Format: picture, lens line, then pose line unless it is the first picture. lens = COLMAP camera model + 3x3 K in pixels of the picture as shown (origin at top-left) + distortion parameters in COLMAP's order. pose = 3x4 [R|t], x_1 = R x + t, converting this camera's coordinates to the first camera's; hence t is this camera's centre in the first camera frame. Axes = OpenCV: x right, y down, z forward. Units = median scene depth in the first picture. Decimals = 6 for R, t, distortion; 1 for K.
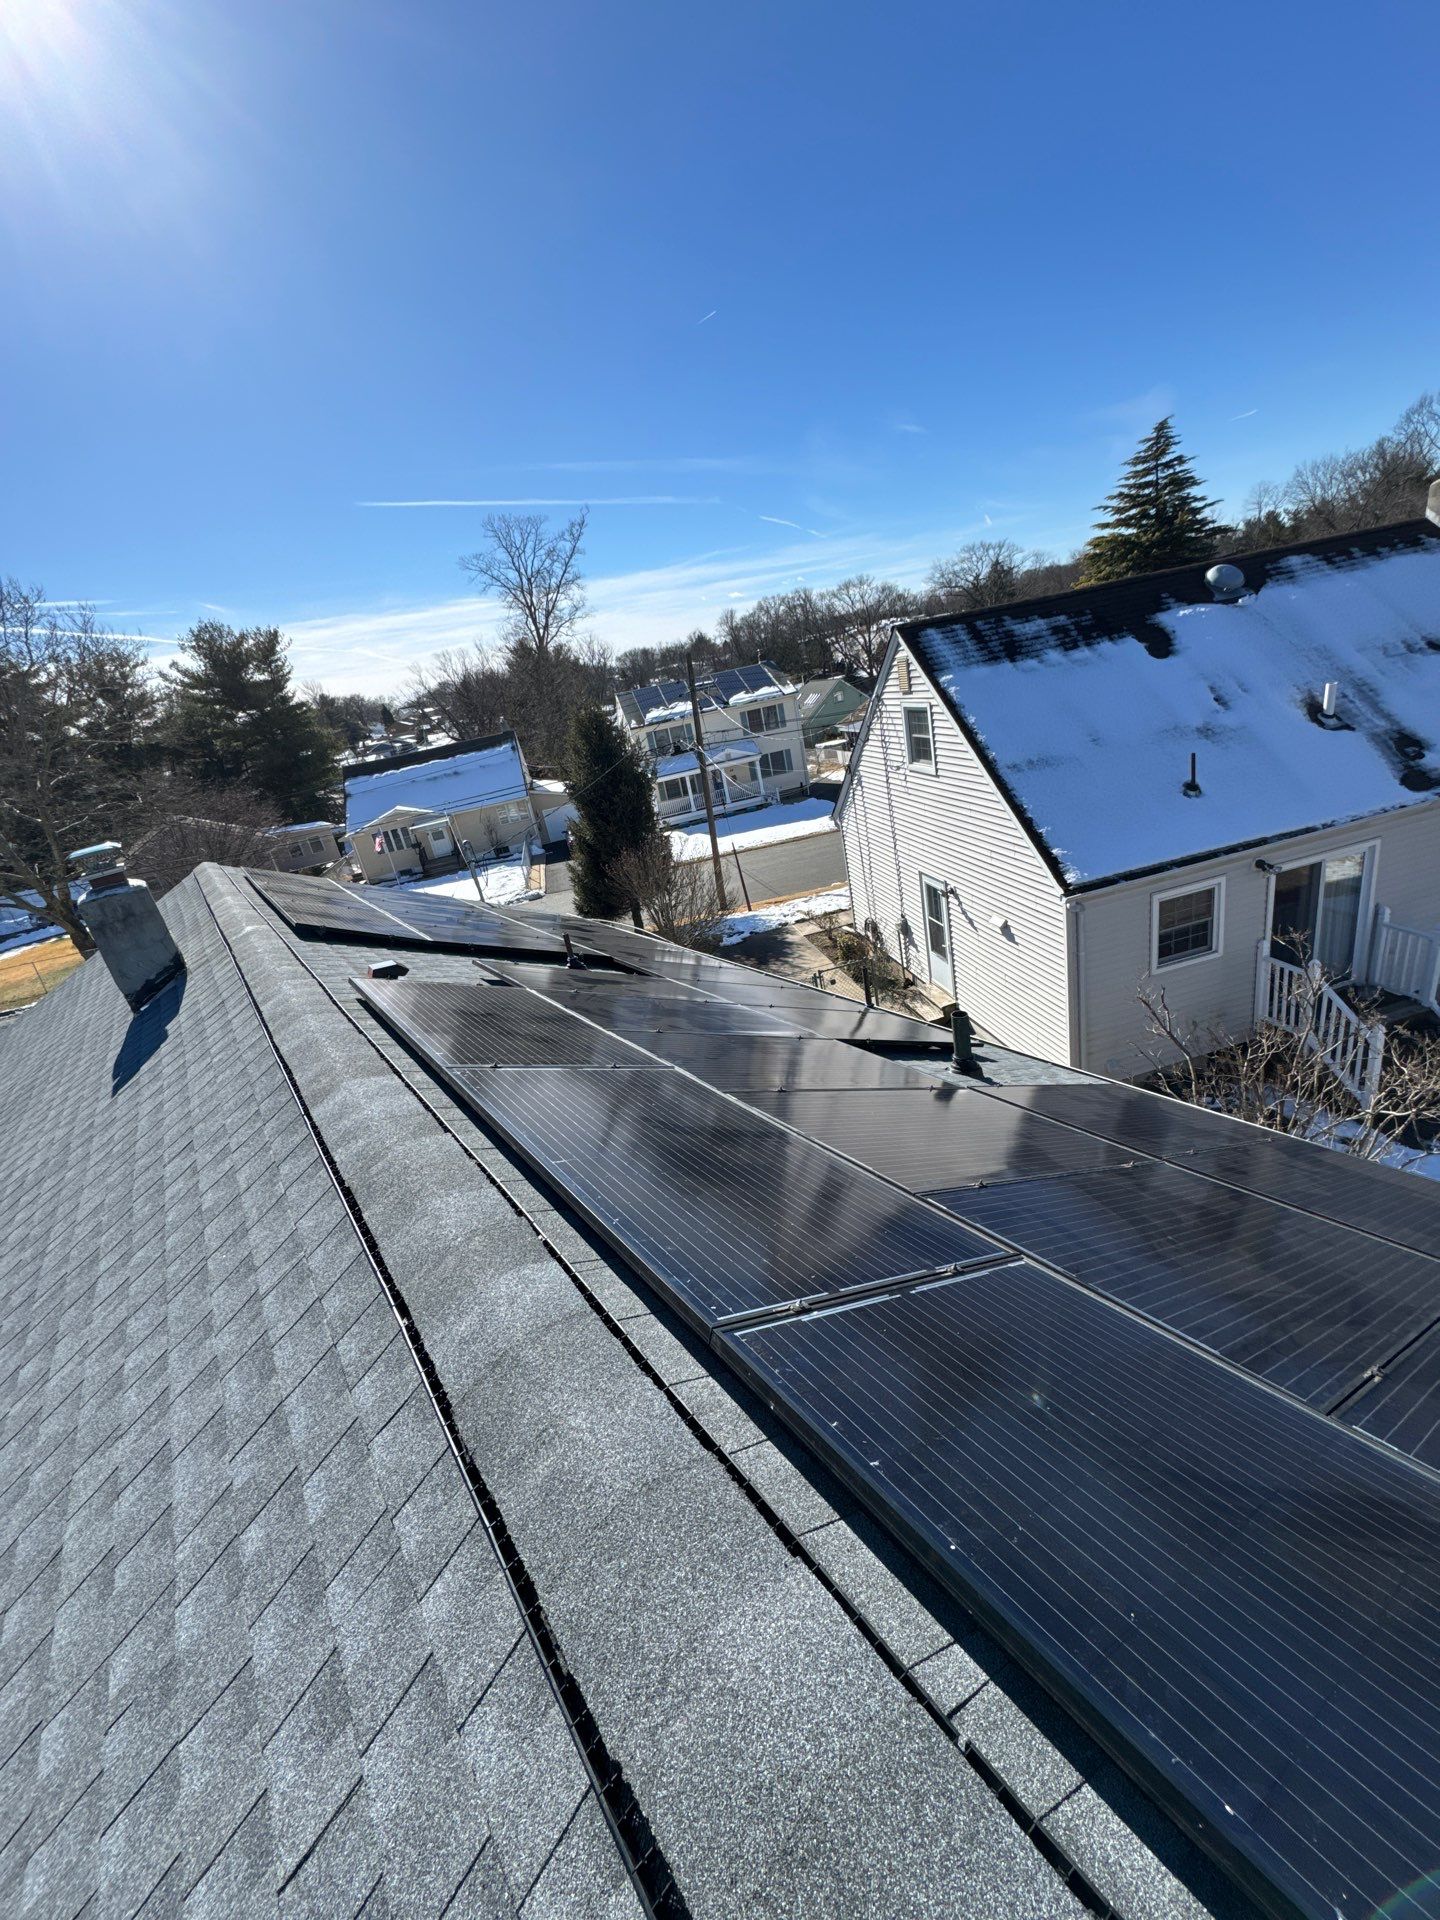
lens RADIAL K [[758.6, 0, 721.1], [0, 758.6, 964.3], [0, 0, 1]] dist [-0.003804, -0.000014]
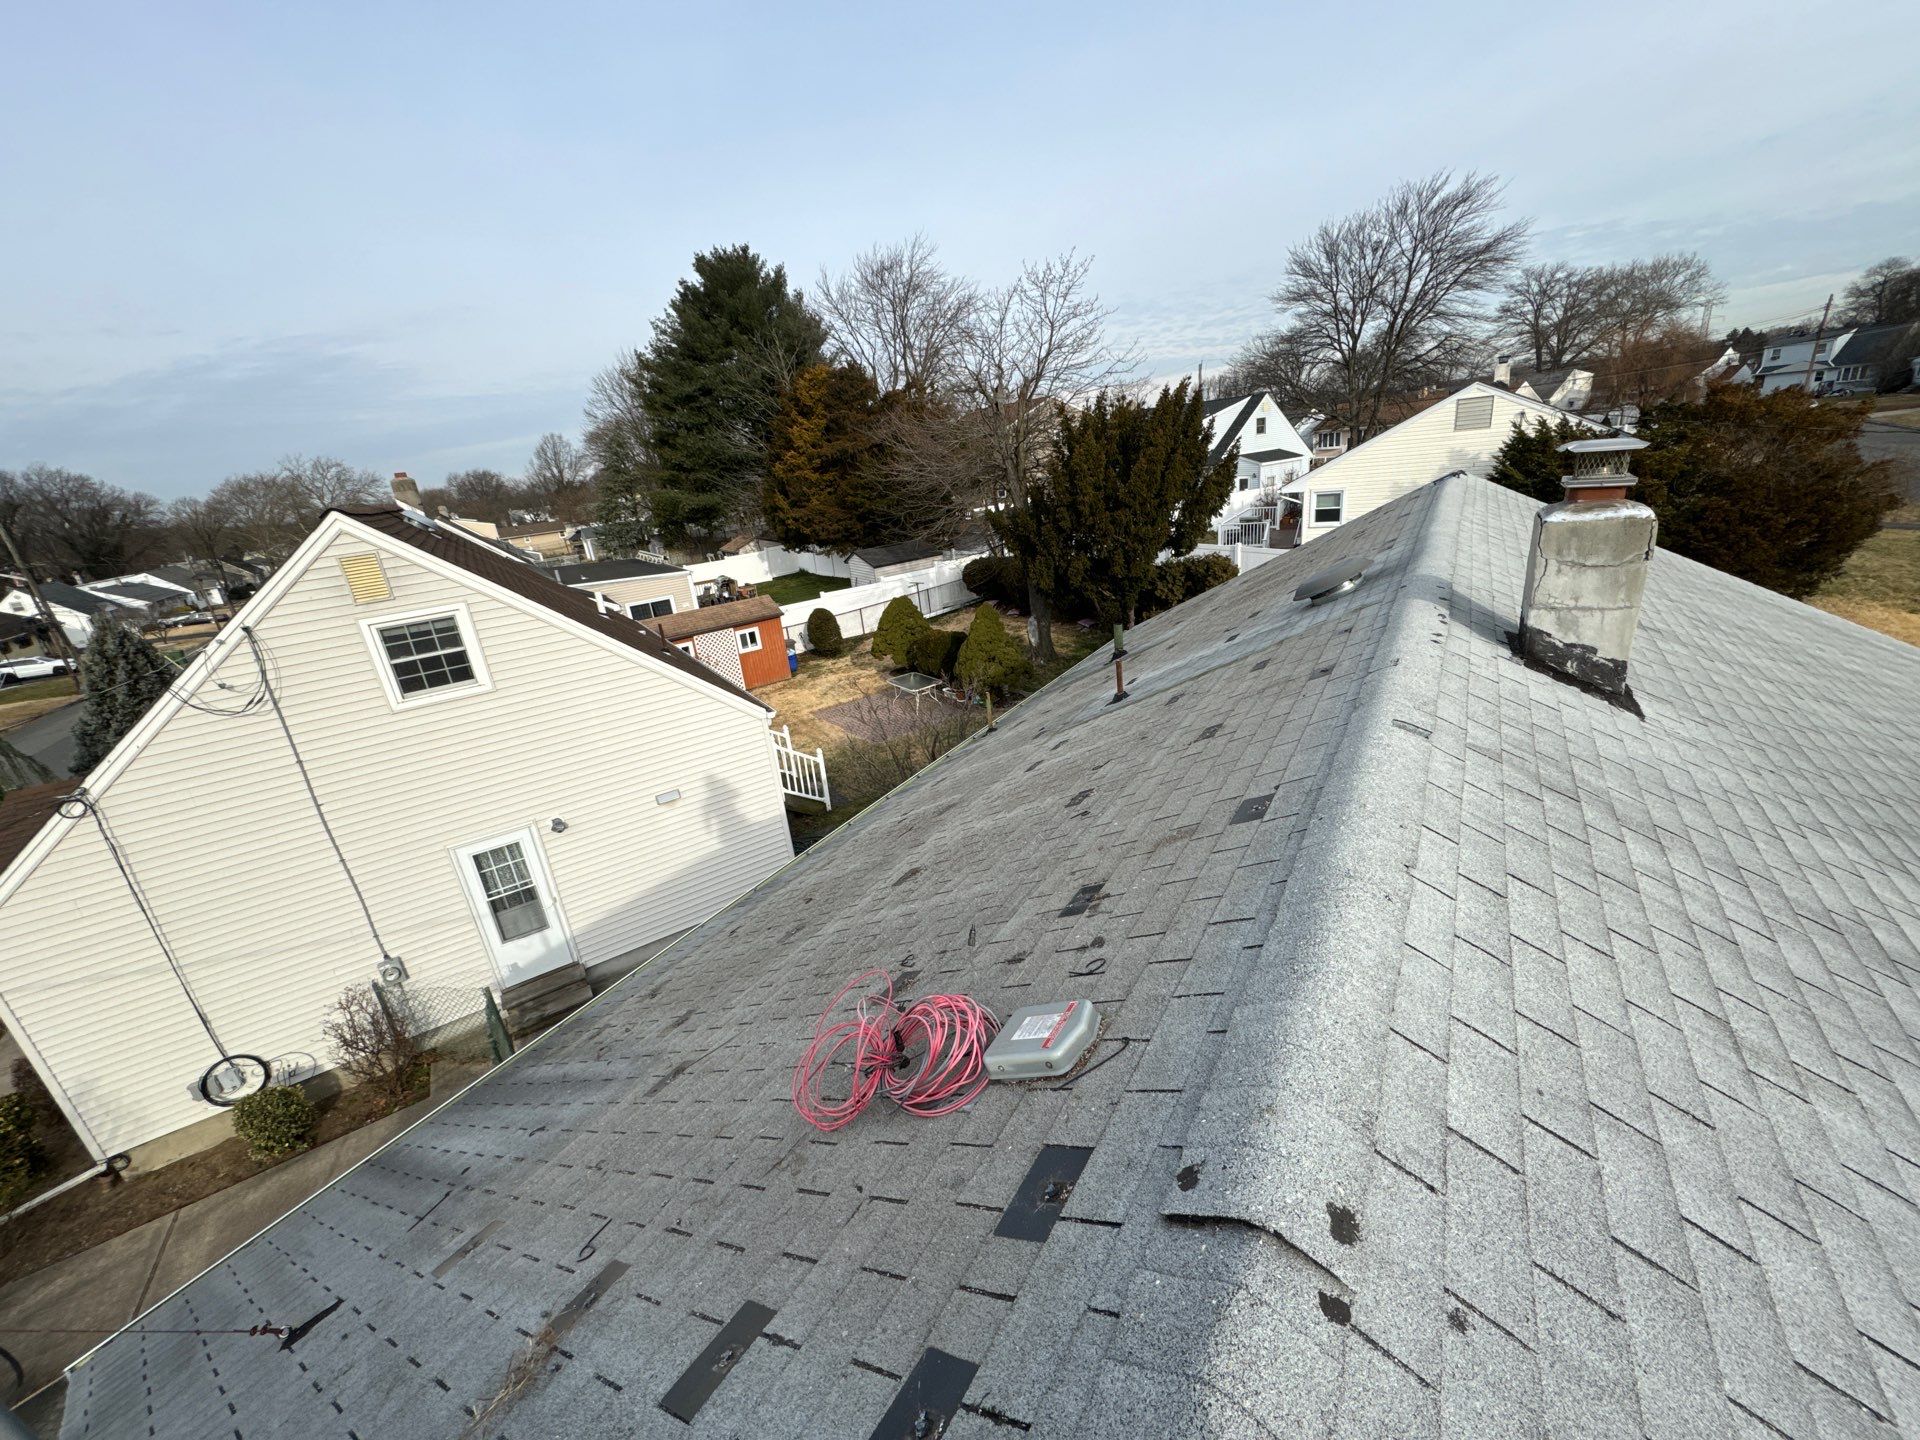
lens RADIAL K [[758.6, 0, 960.4], [0, 758.6, 721.0], [0, 0, 1]] dist [-0.003804, -0.000014]
pose [[-0.330492, -0.097803, 0.938728, -0.189467], [0.499466, 0.825804, 0.261882, -0.059554], [-0.800817, 0.555412, -0.224072, 0.255133]]
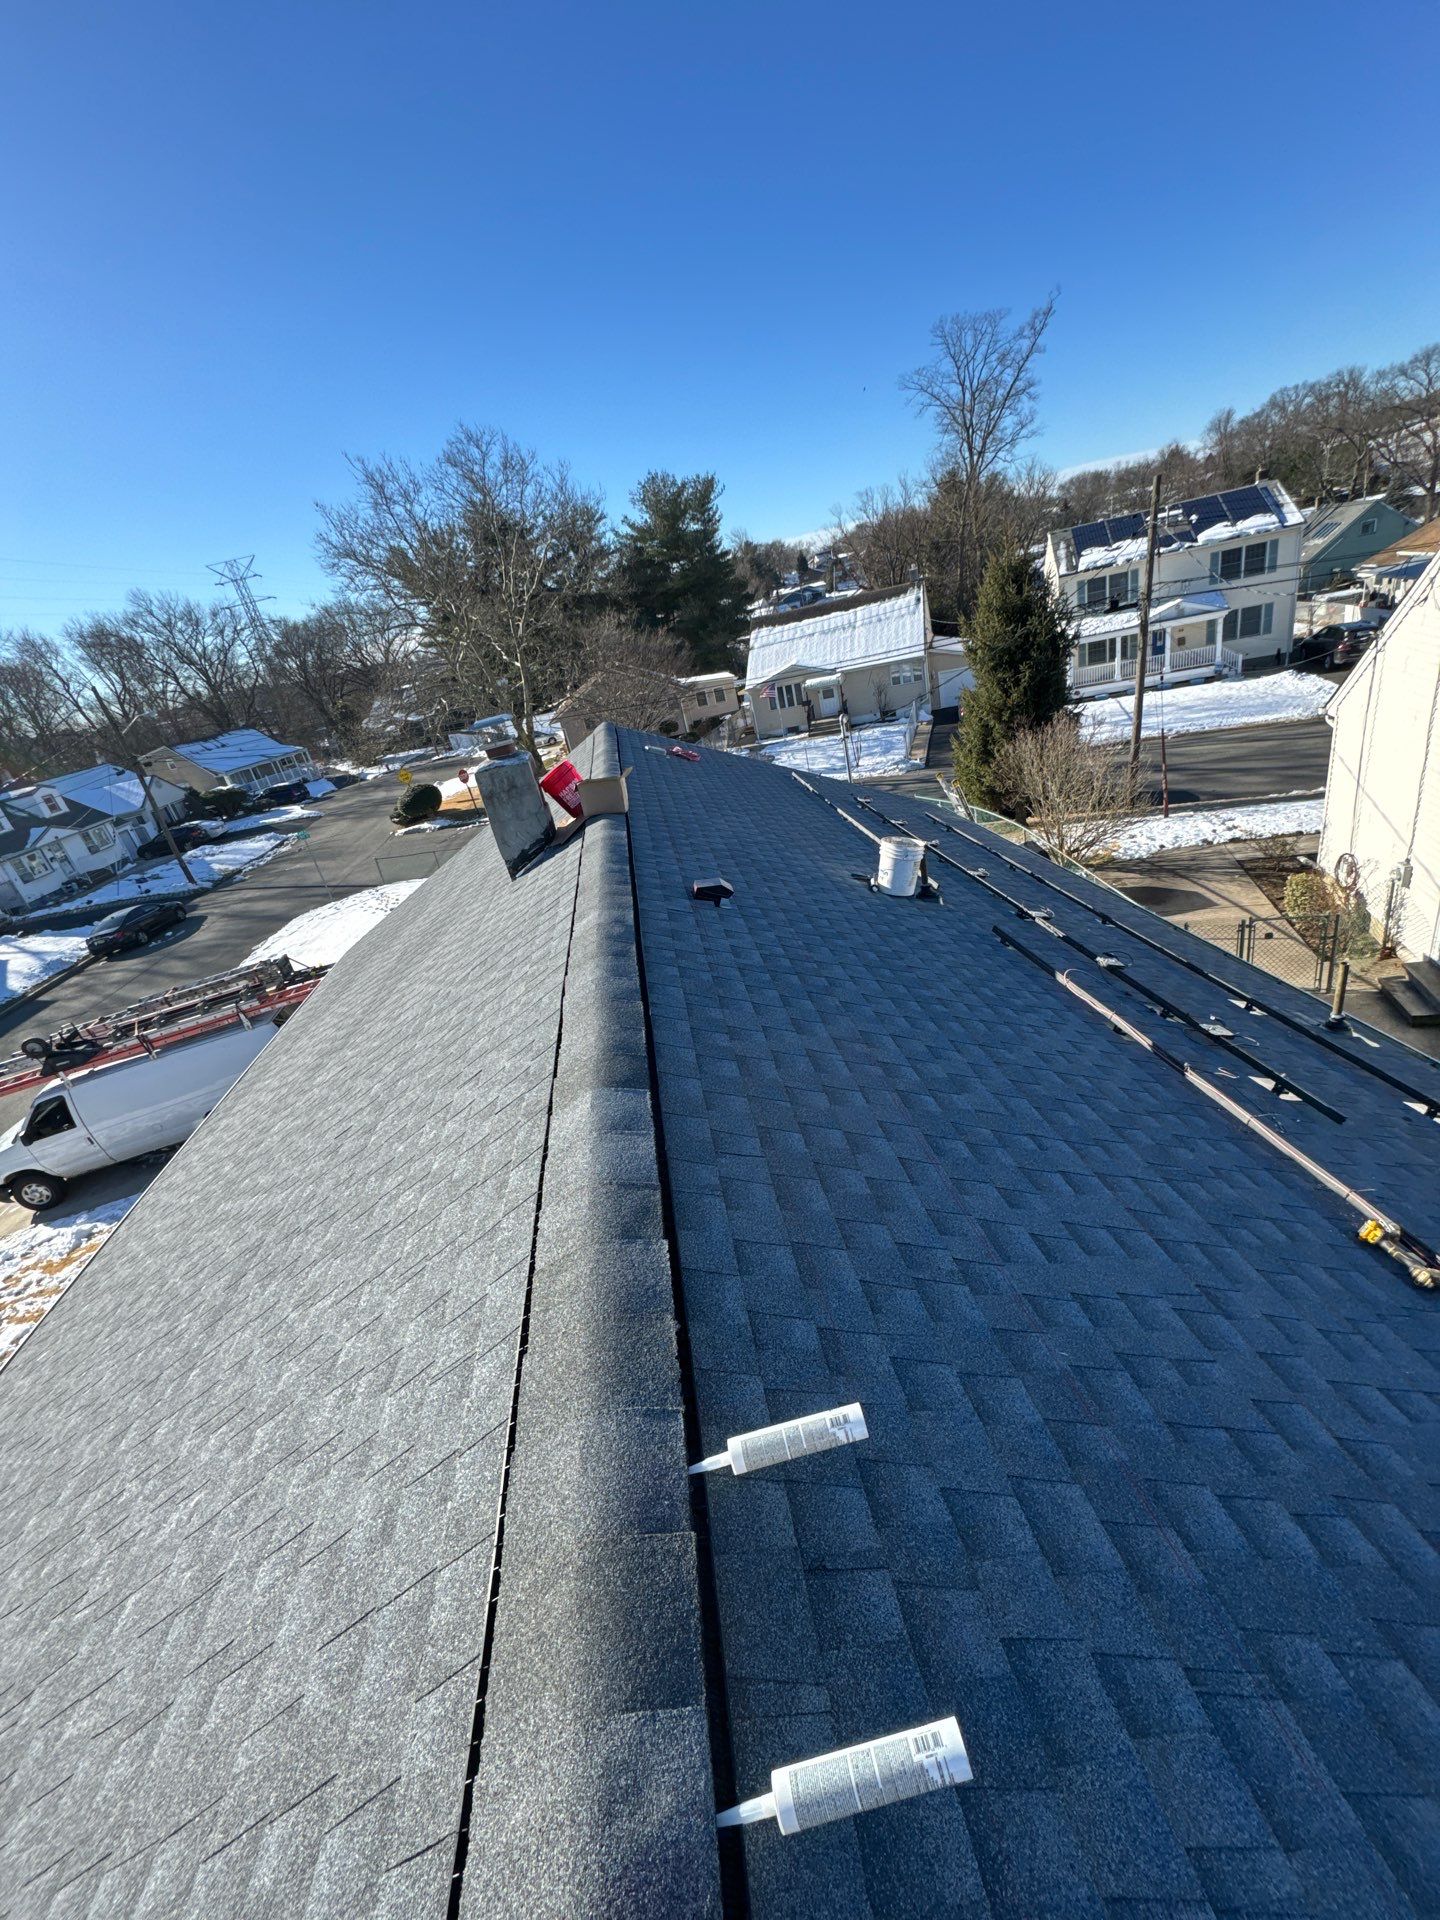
lens RADIAL K [[758.6, 0, 720.5], [0, 758.6, 962.4], [0, 0, 1]] dist [-0.003804, -0.000014]
pose [[0.881258, 0.205481, -0.425632, -0.003520], [-0.129750, 0.971129, 0.200185, -0.011225], [0.454477, -0.121189, 0.882476, 0.024491]]
